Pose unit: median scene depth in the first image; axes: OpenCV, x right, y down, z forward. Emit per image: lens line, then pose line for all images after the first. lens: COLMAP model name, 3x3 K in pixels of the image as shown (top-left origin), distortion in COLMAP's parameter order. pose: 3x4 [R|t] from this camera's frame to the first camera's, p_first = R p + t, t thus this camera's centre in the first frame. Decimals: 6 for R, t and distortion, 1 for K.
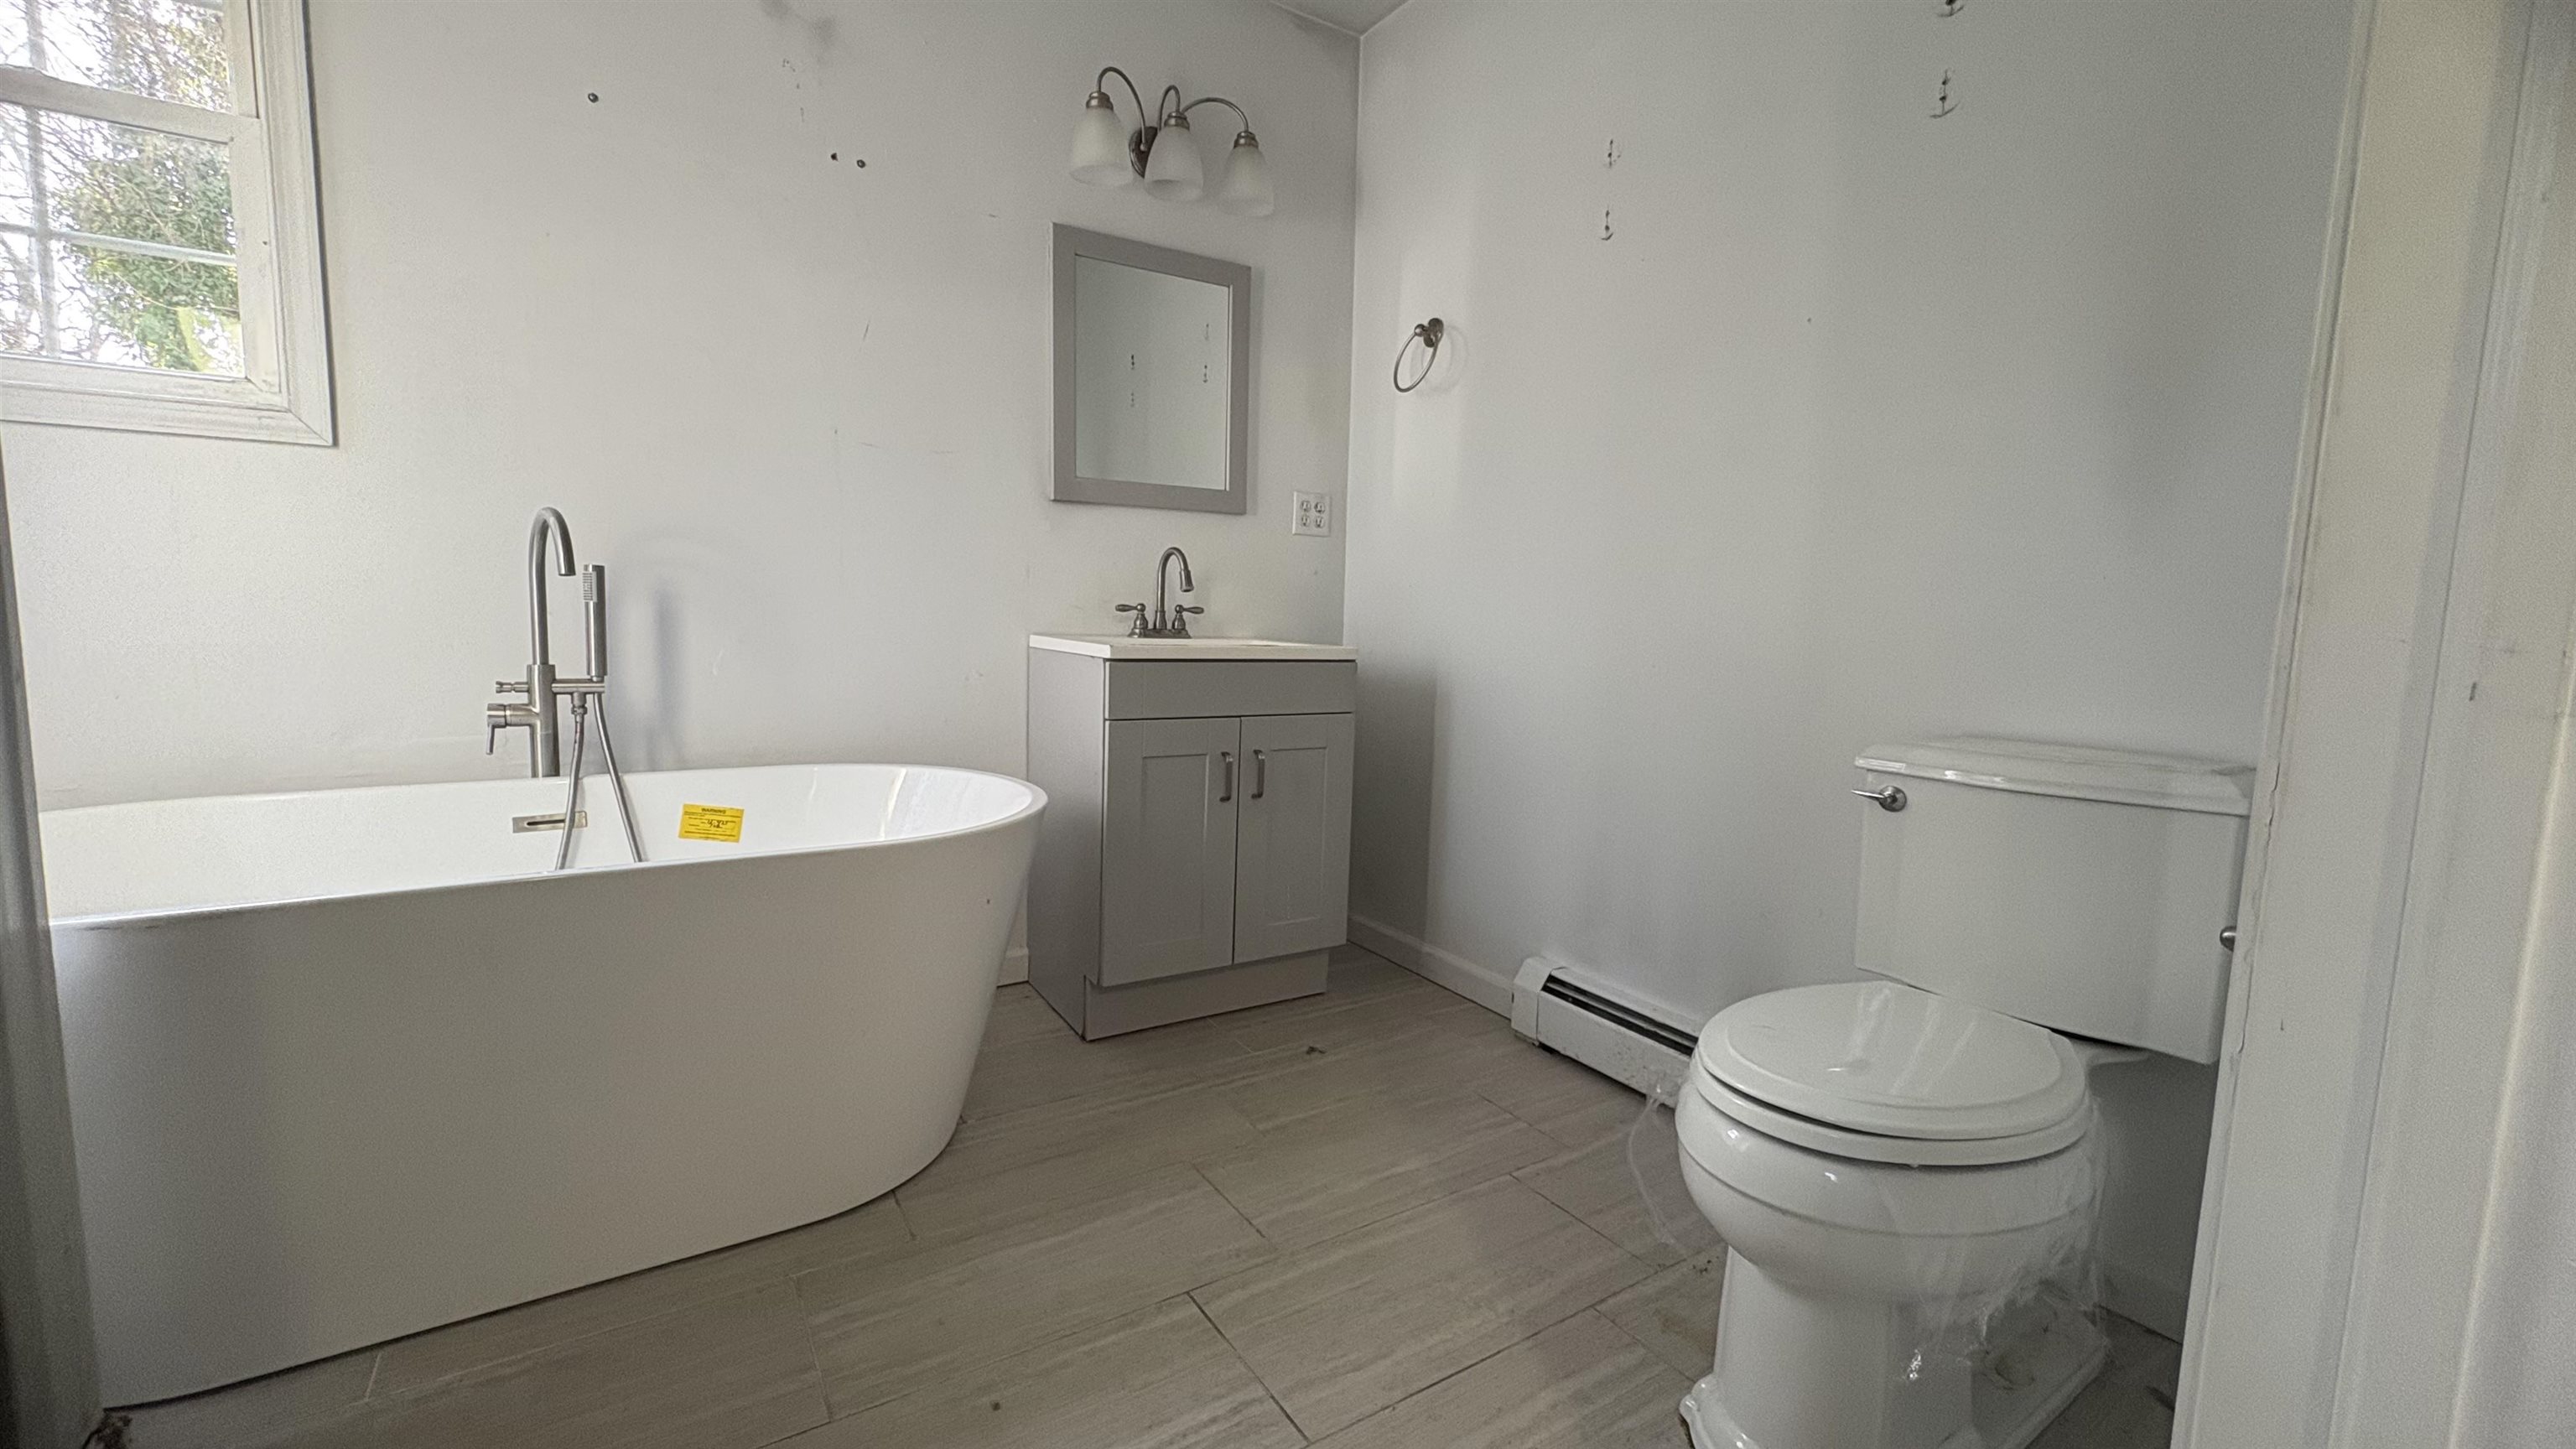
lens RADIAL K [[1030.9, 0, 1282.9], [0, 1030.9, 718.4], [0, 0, 1]] dist [-0.000185, 0.000149]
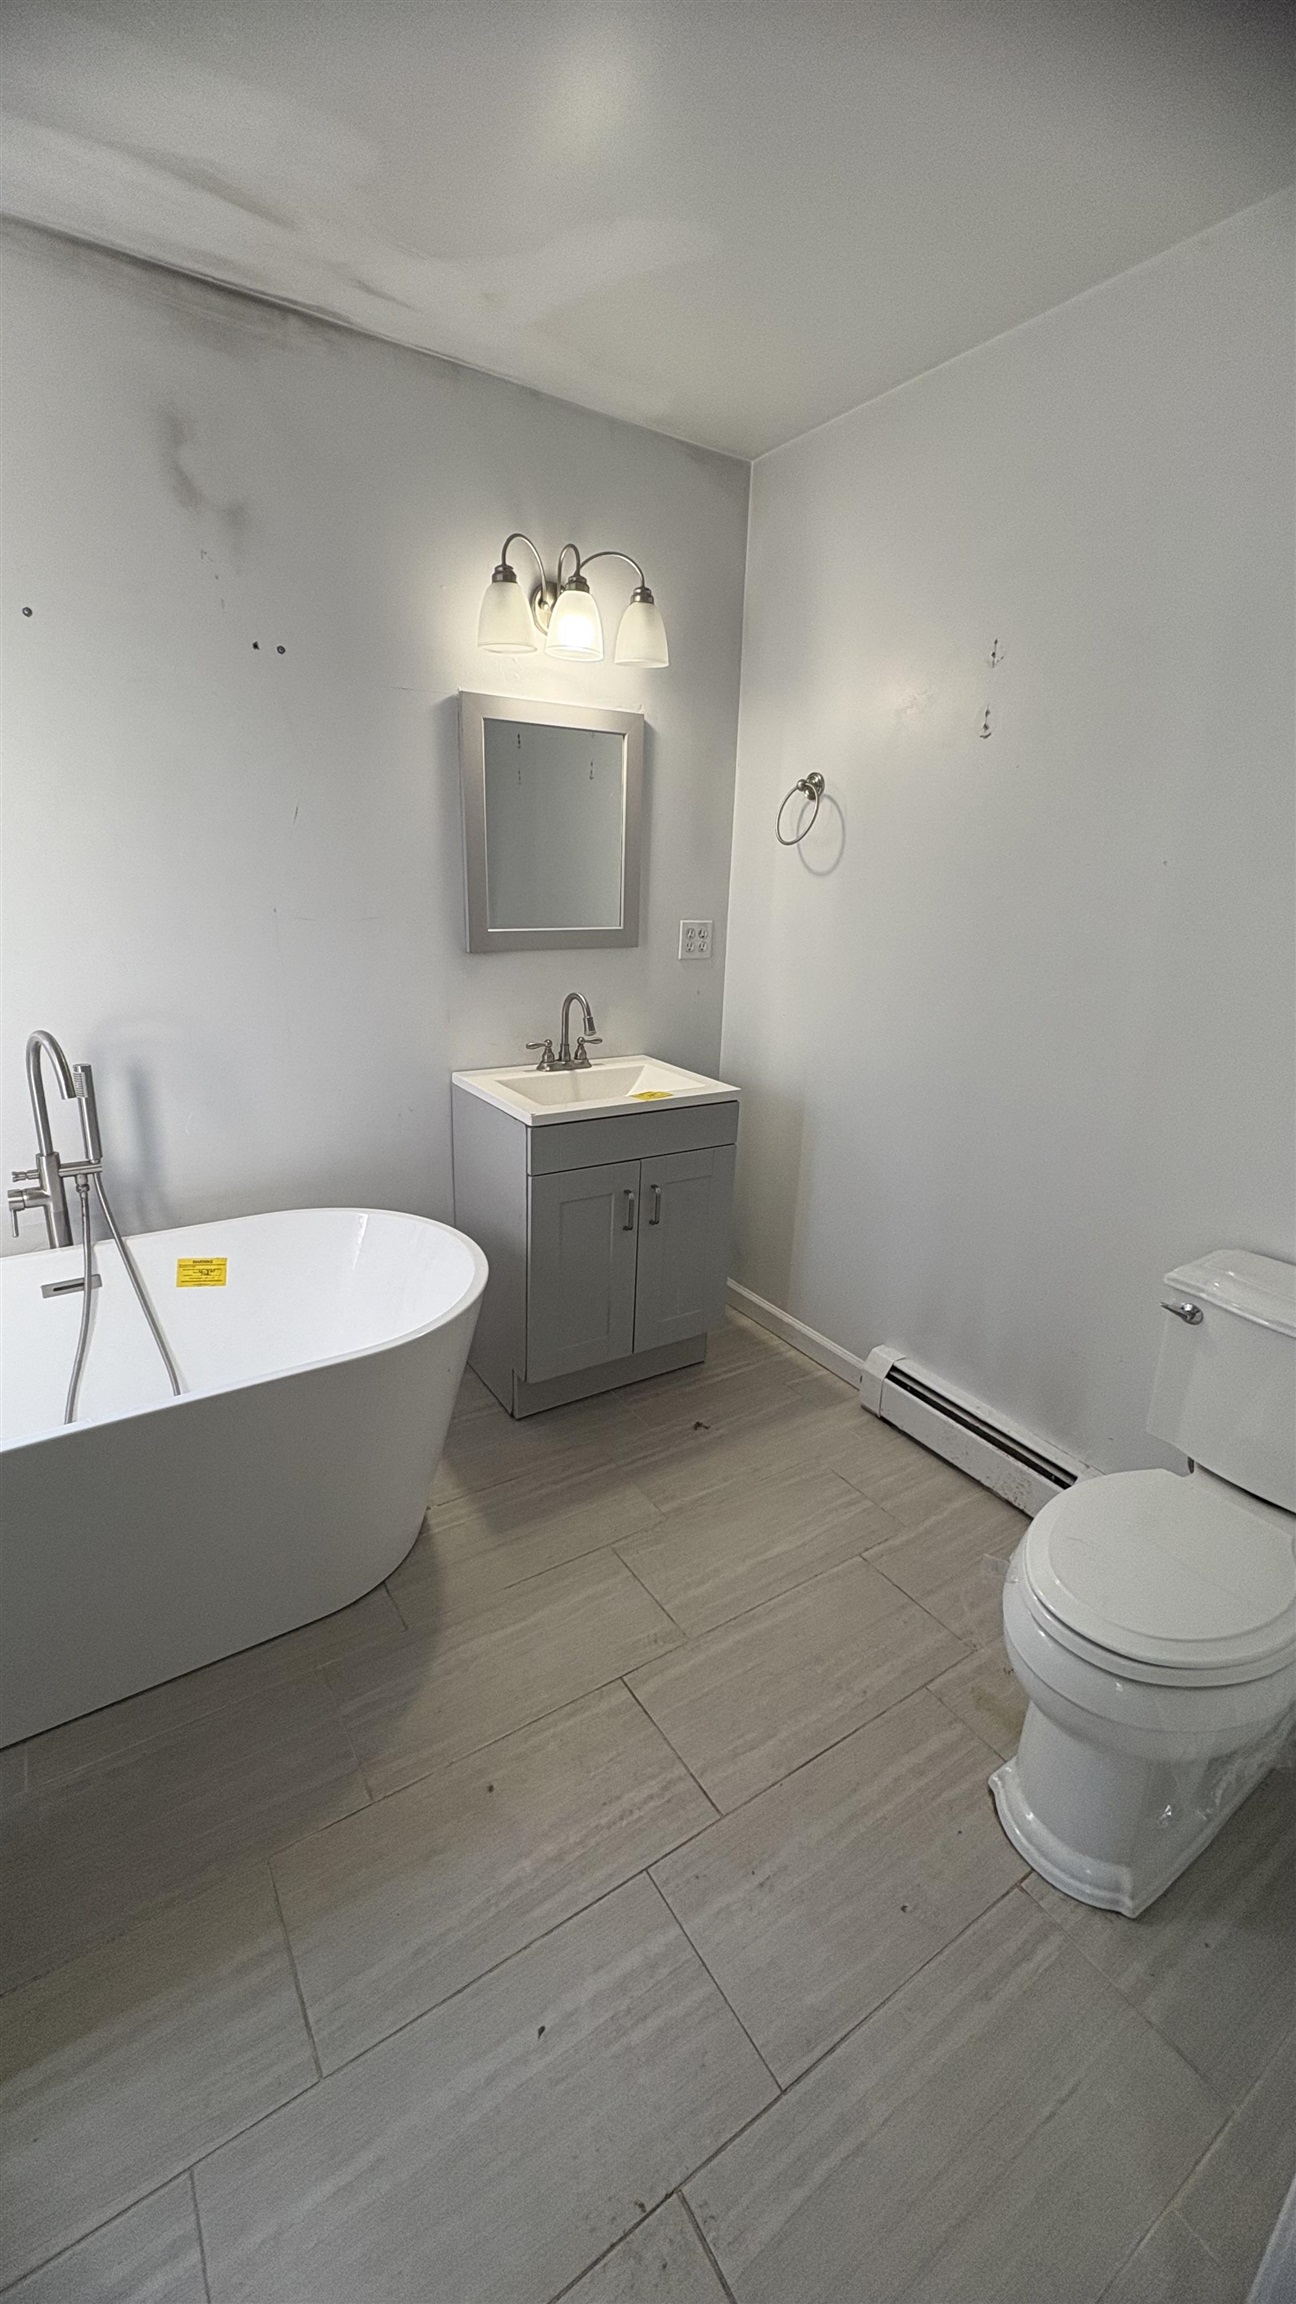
lens RADIAL K [[922.0, 0, 646.2], [0, 922.0, 1152.6], [0, 0, 1]] dist [-0.000185, 0.000149]
pose [[0.999944, 0.000336, 0.010546, -0.054447], [-0.002352, 0.981452, 0.191692, -0.251424], [-0.010286, -0.191706, 0.981399, -0.025925]]
